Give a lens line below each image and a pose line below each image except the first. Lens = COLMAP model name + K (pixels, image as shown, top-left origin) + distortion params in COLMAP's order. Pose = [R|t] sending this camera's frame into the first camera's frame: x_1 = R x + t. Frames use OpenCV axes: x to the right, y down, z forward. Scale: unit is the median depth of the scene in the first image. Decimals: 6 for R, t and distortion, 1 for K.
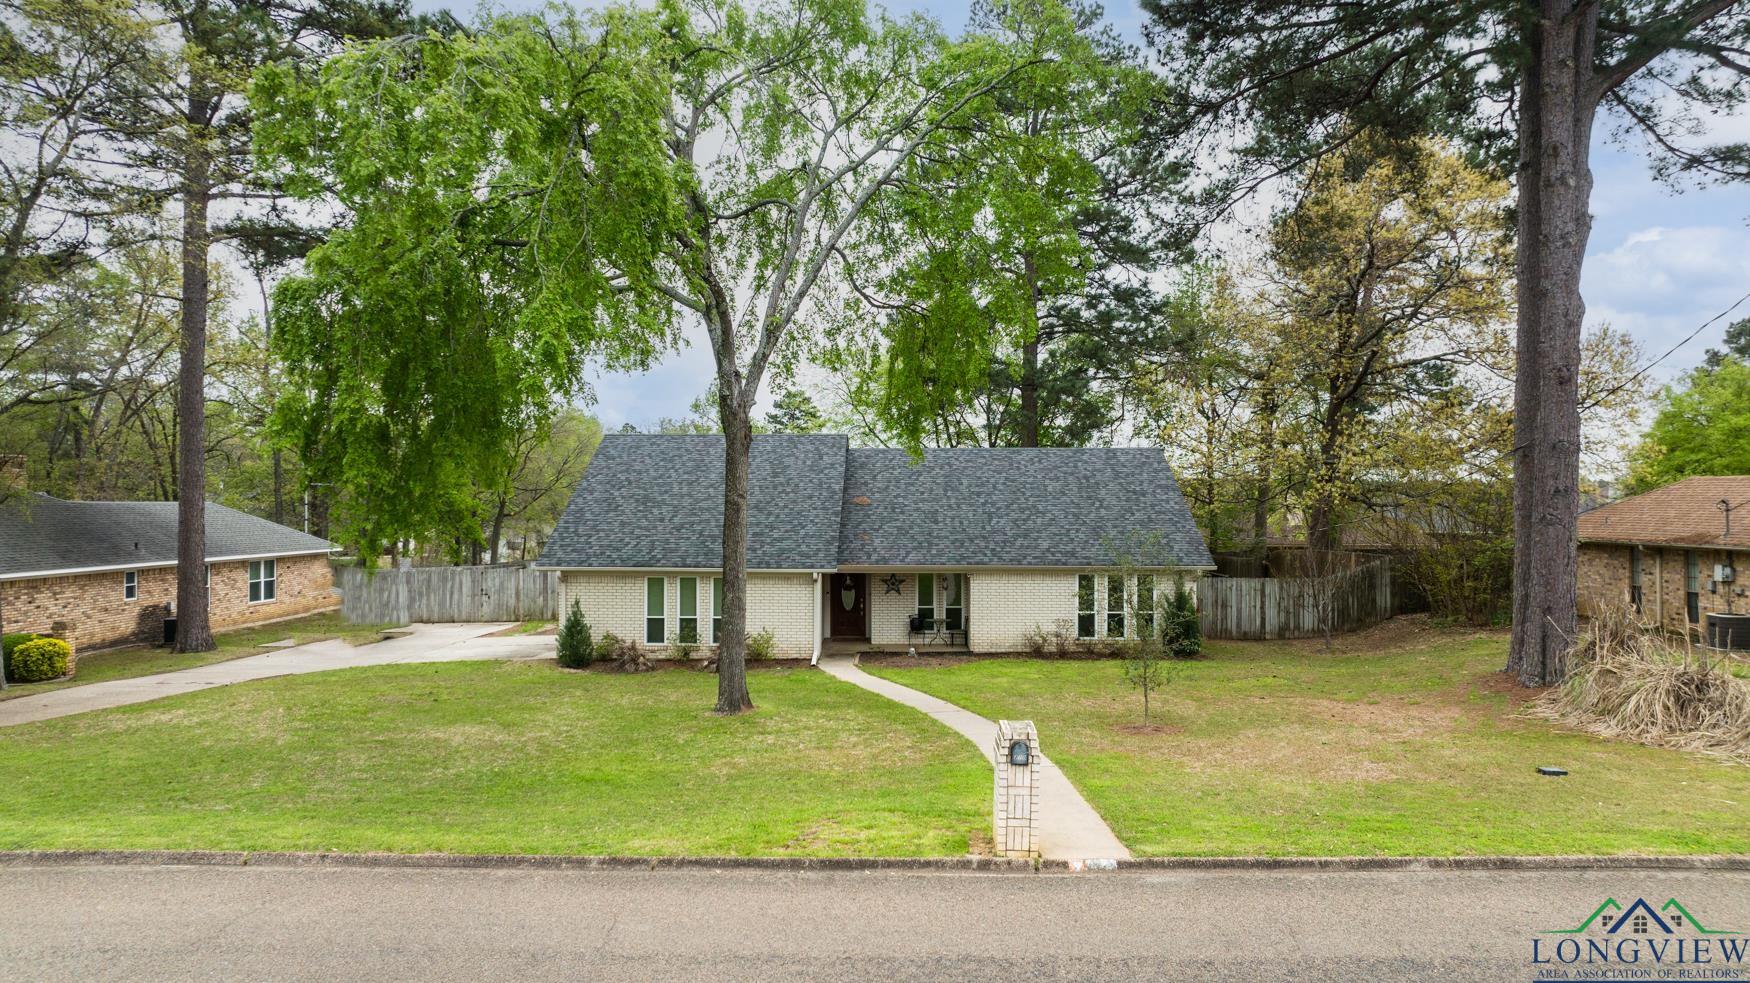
lens RADIAL K [[1280.1, 0, 875.0], [0, 1280.1, 491.5], [0, 0, 1]] dist [-0.001379, 0.002799]
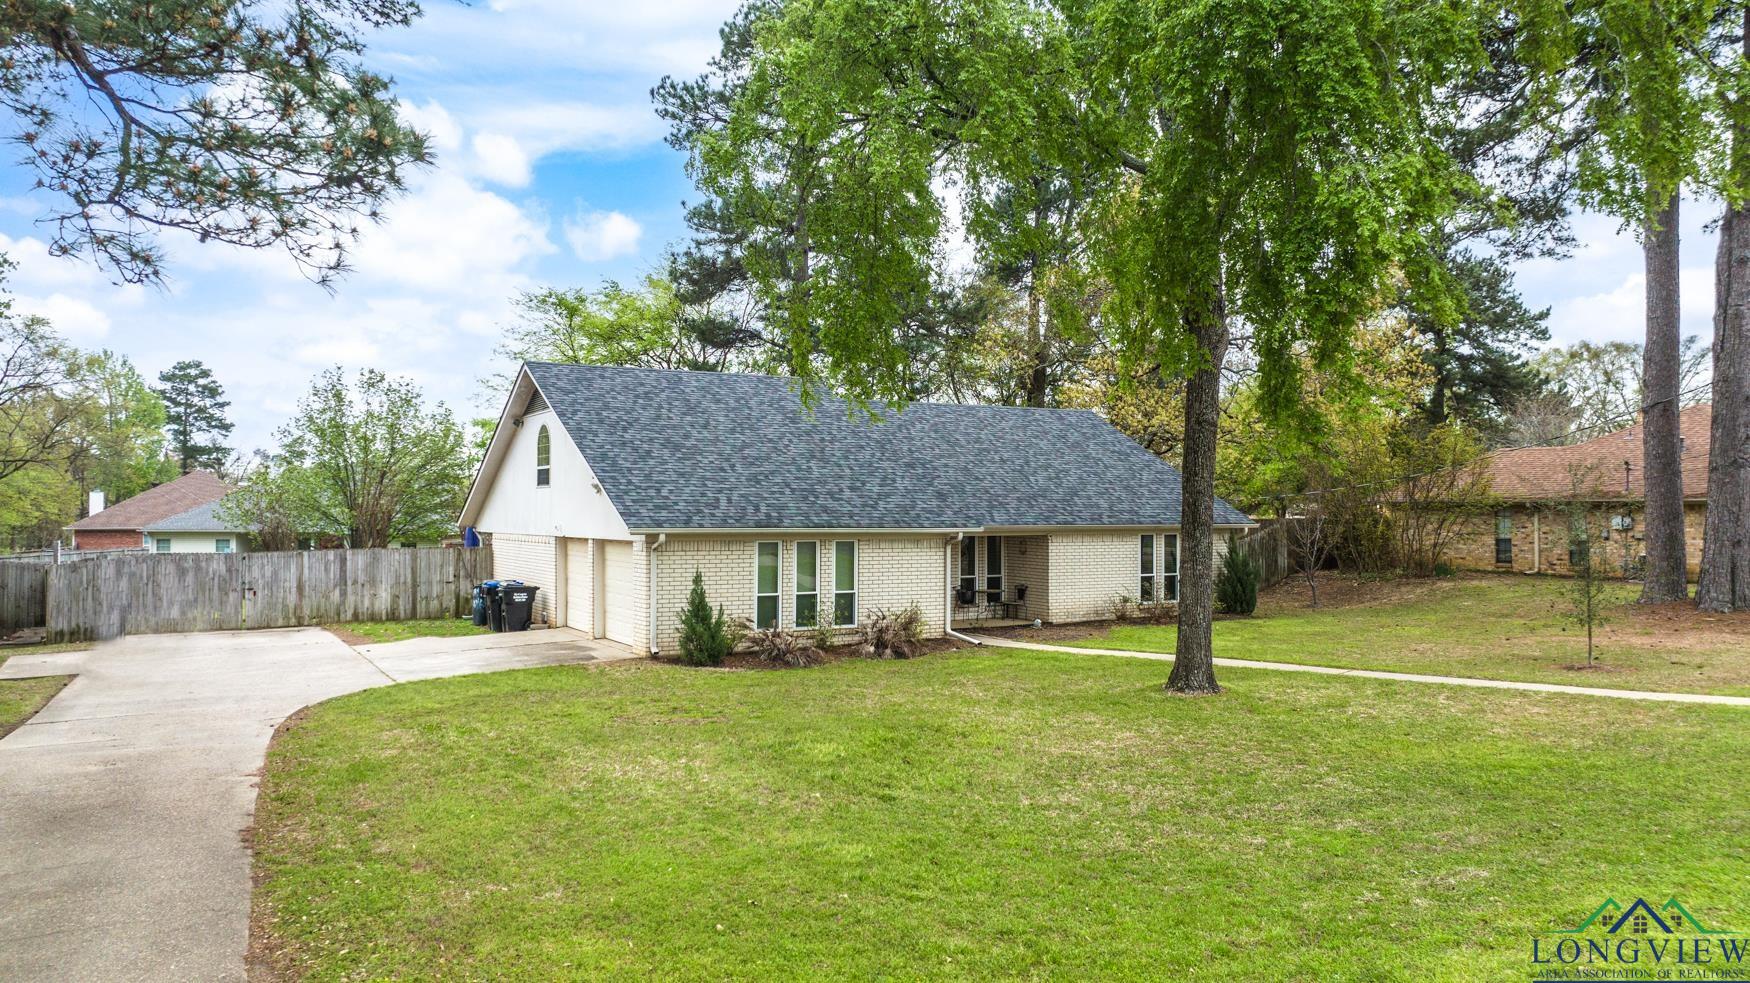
lens RADIAL K [[1280.1, 0, 875.0], [0, 1280.1, 491.5], [0, 0, 1]] dist [-0.001379, 0.002799]
pose [[0.851356, 0.007477, 0.524535, -0.517522], [-0.003778, 0.999960, -0.008122, 0.043046], [-0.524575, 0.004933, 0.851350, 0.316604]]
